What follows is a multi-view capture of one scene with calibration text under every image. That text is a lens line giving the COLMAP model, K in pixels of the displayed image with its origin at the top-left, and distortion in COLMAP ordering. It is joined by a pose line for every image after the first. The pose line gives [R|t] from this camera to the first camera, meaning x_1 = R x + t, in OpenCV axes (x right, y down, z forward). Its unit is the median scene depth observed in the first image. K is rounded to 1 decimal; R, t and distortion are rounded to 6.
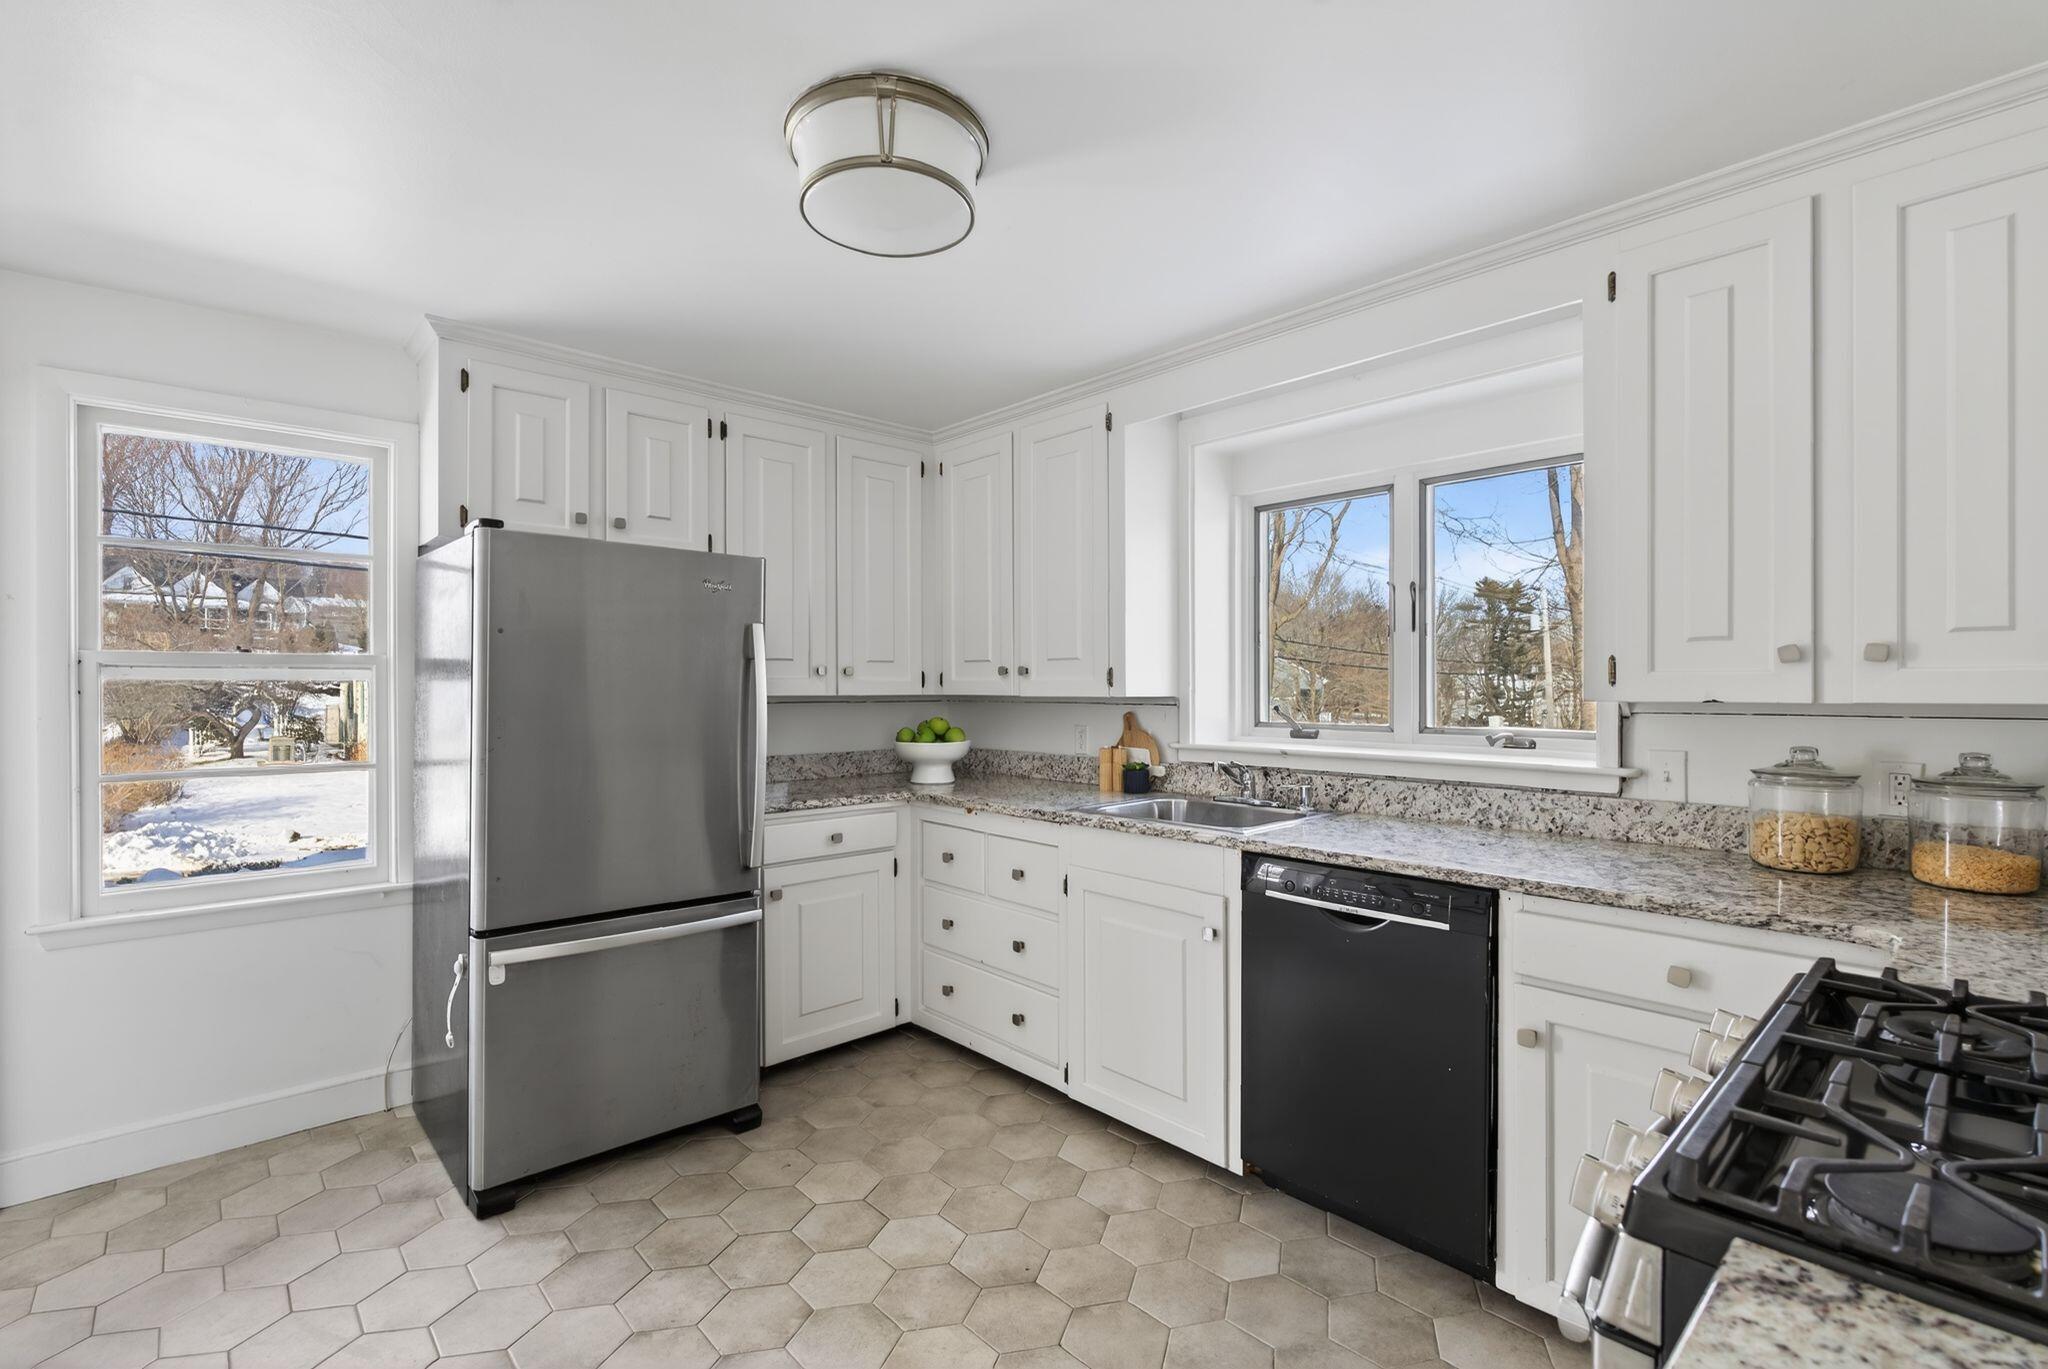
lens RADIAL K [[942.4, 0, 1022.3], [0, 942.4, 691.8], [0, 0, 1]] dist [0.001051, -0.000031]
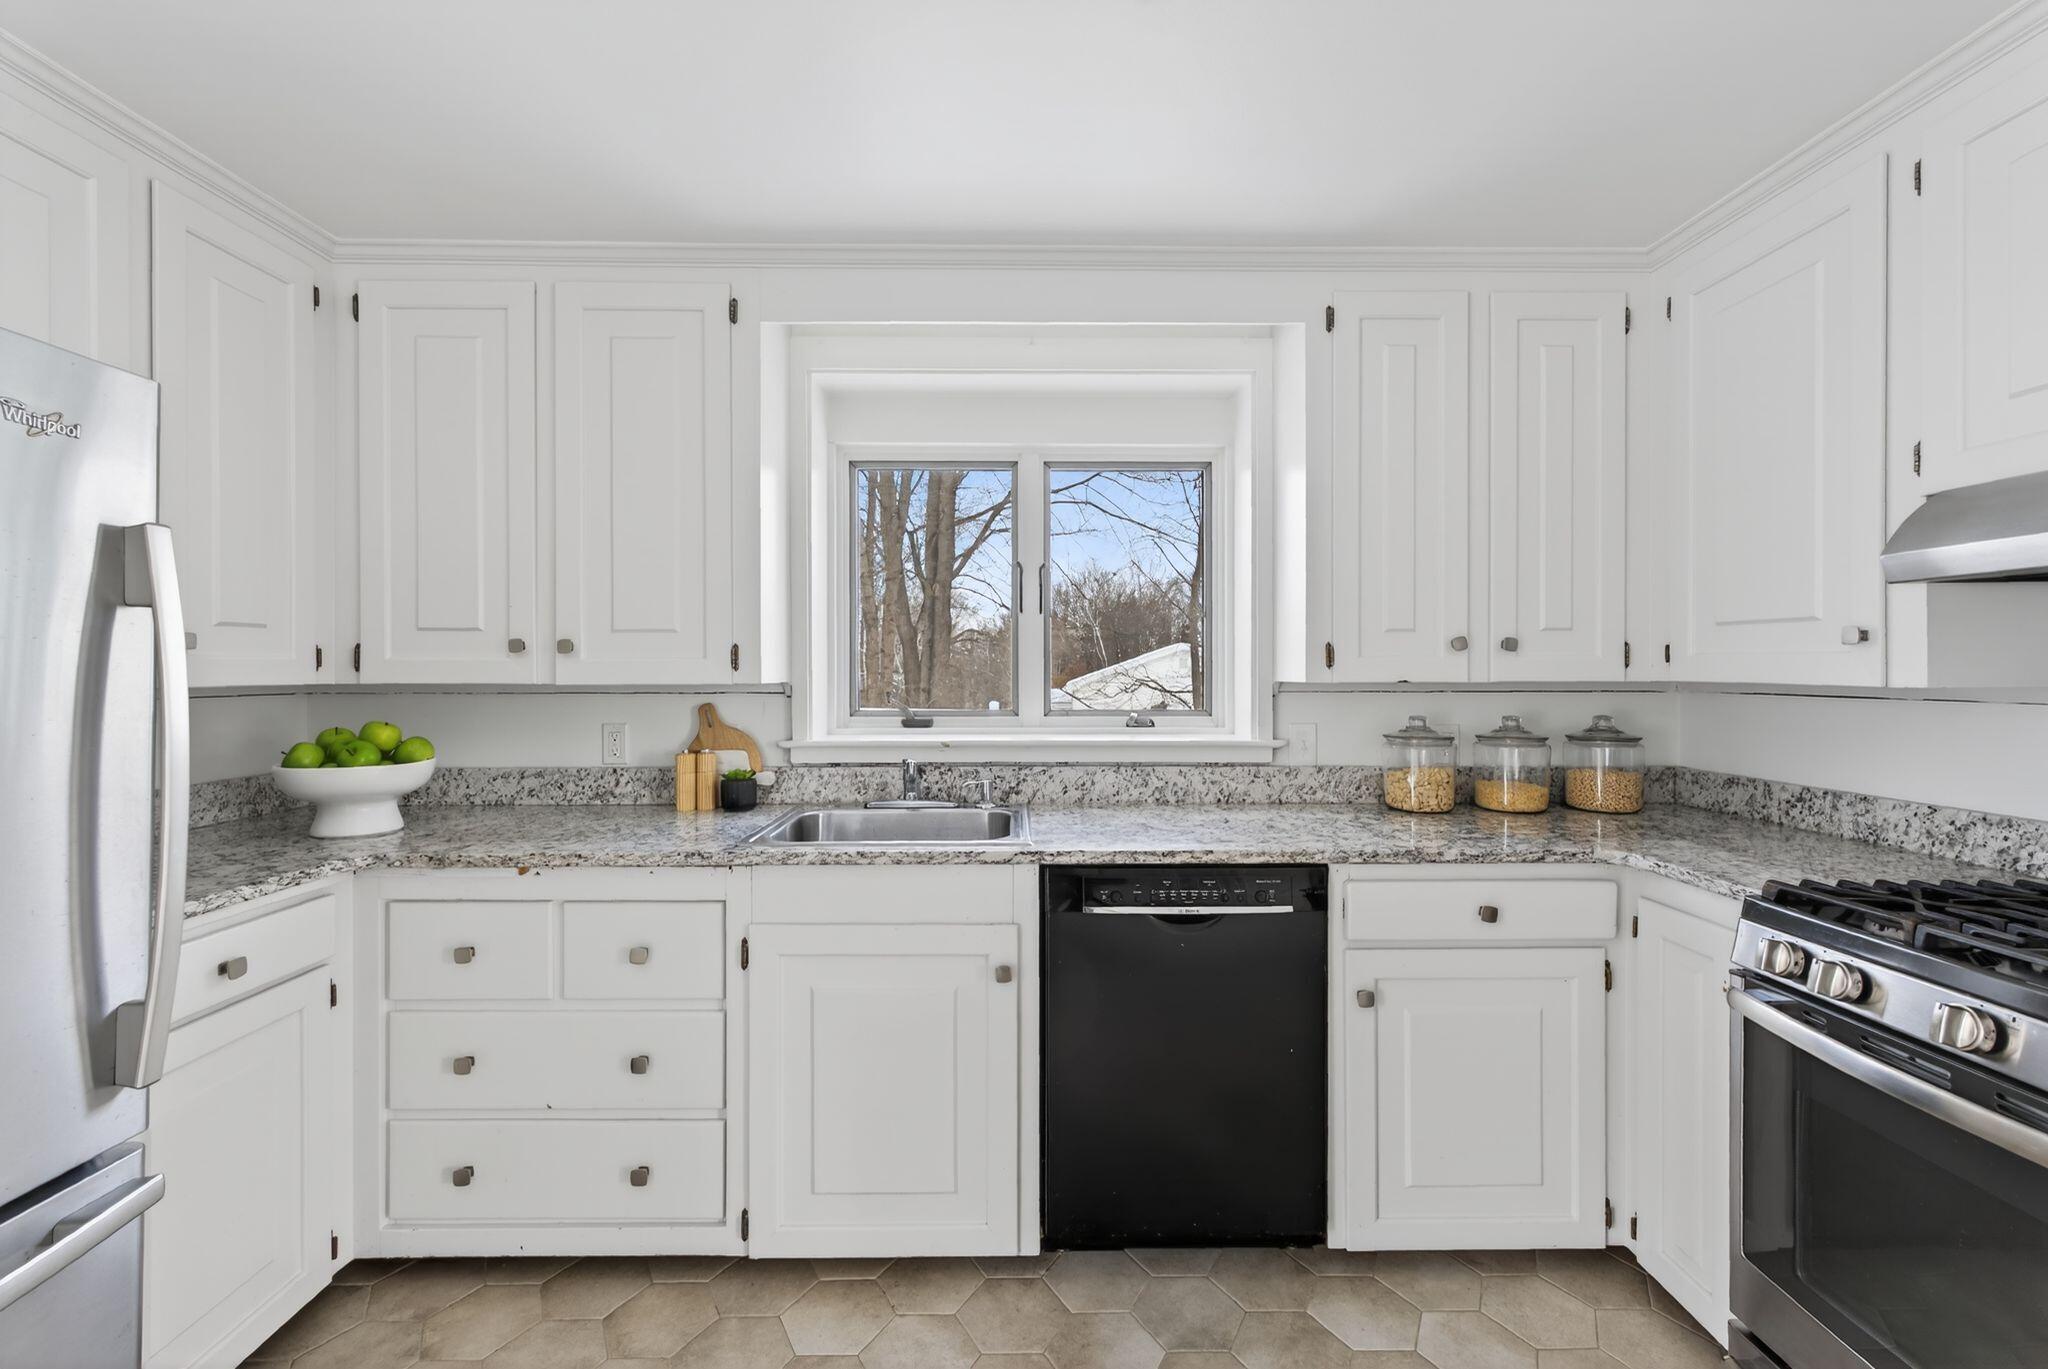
lens RADIAL K [[902.9, 0, 1032.6], [0, 902.9, 671.1], [0, 0, 1]] dist [0.007919, -0.000148]
pose [[0.662478, -0.001167, 0.749080, -0.363067], [0.005161, 0.999982, -0.003007, -0.001417], [-0.749063, 0.005858, 0.662472, 0.458779]]
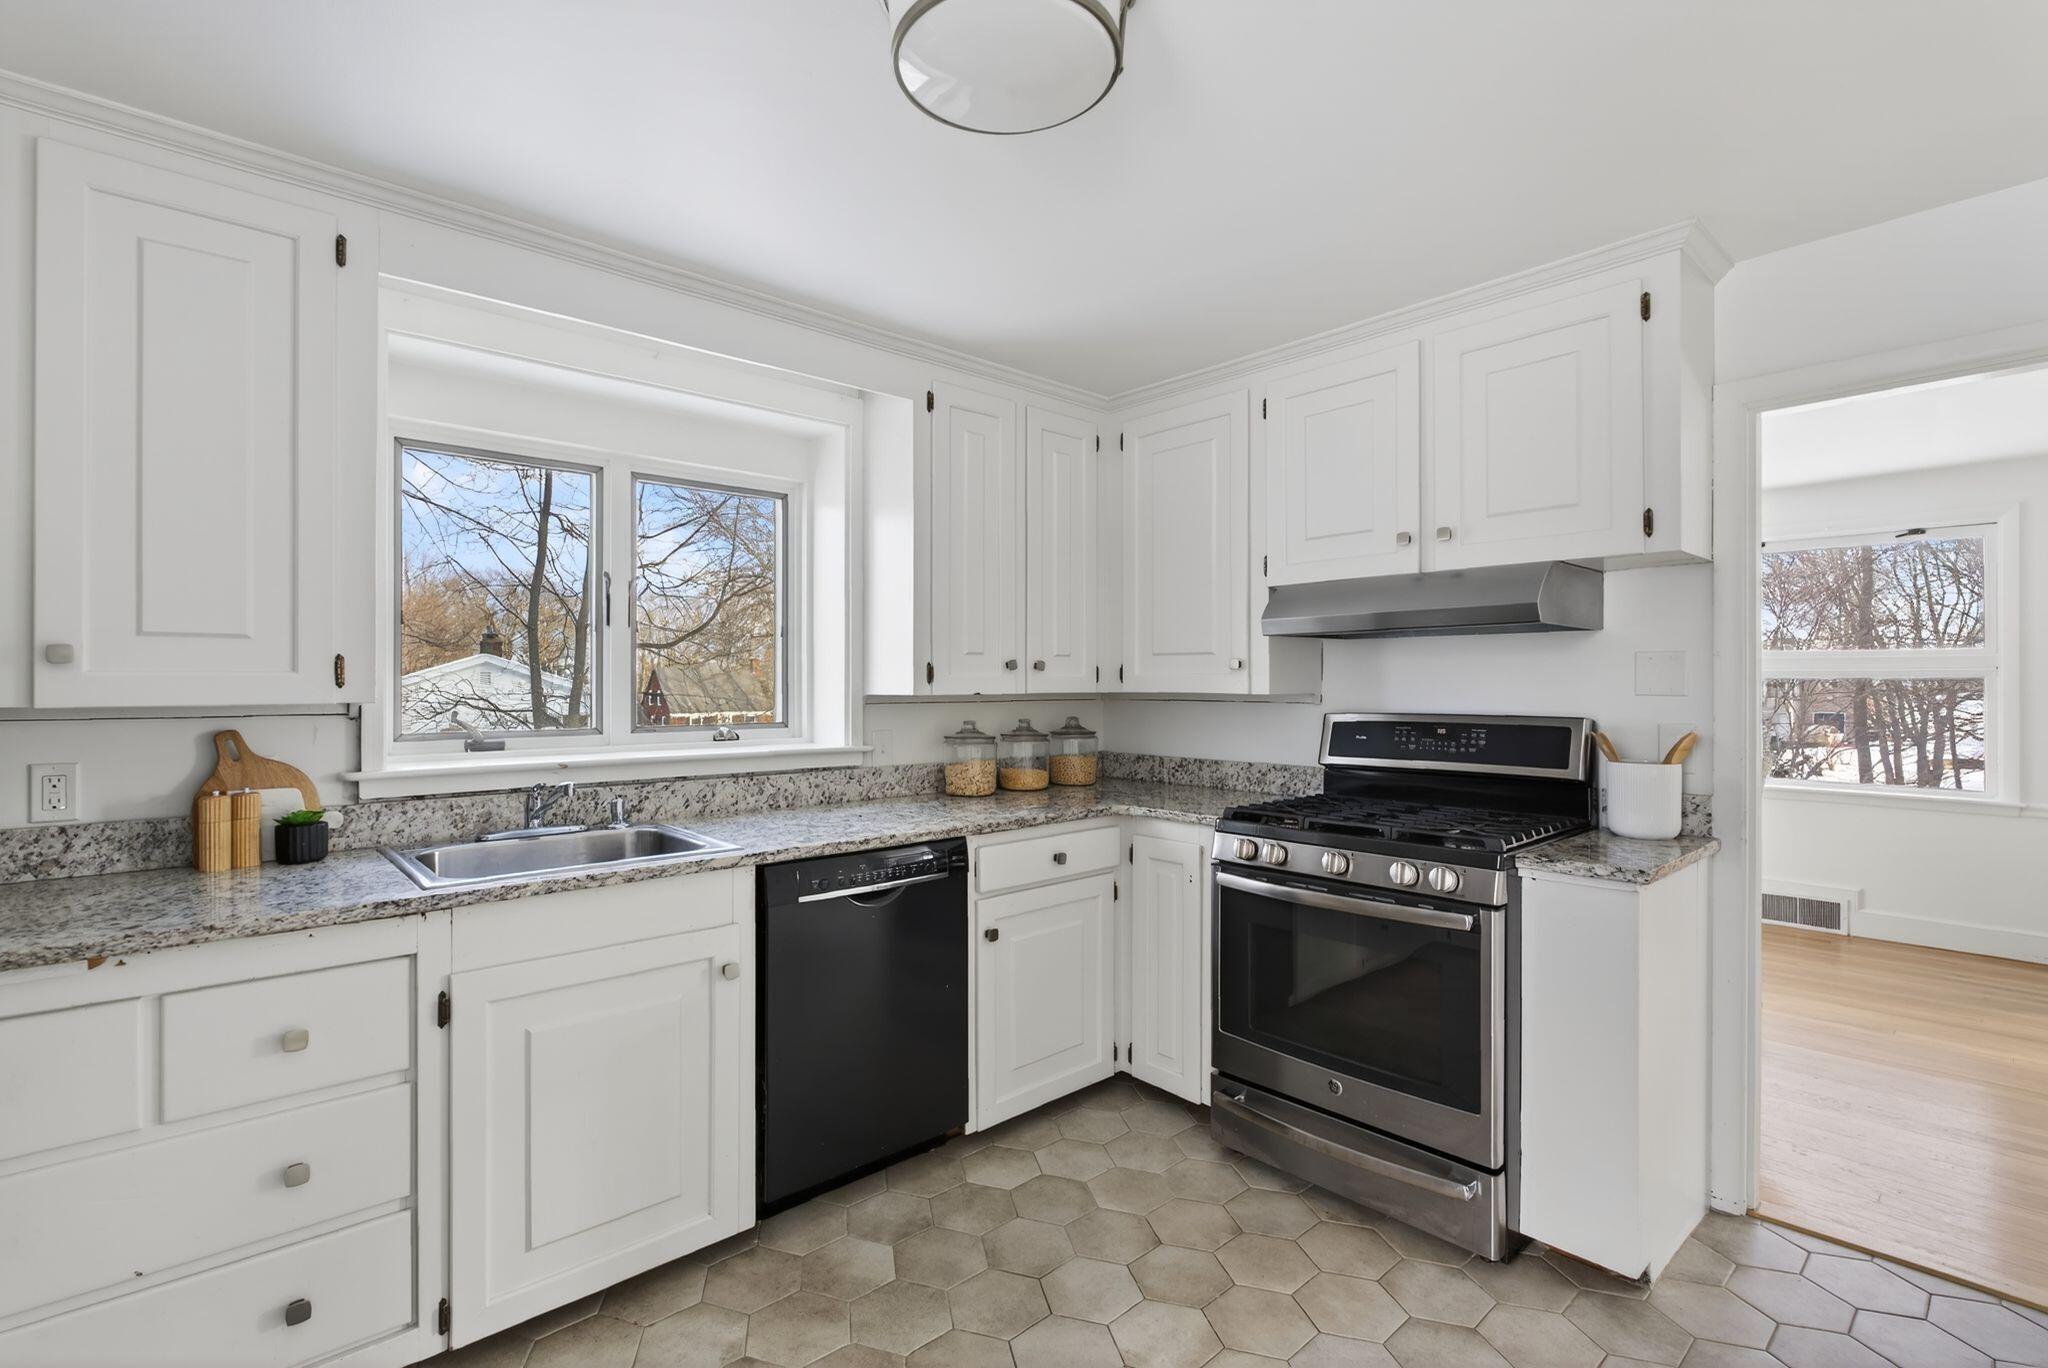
lens RADIAL K [[933.0, 0, 1024.0], [0, 933.0, 684.0], [0, 0, 1]] dist [-0.007249, -0.000079]
pose [[0.005590, 0.000923, 0.999984, -0.644335], [0.009435, 0.999955, -0.000975, -0.002773], [-0.999940, 0.009440, 0.005581, 0.716470]]
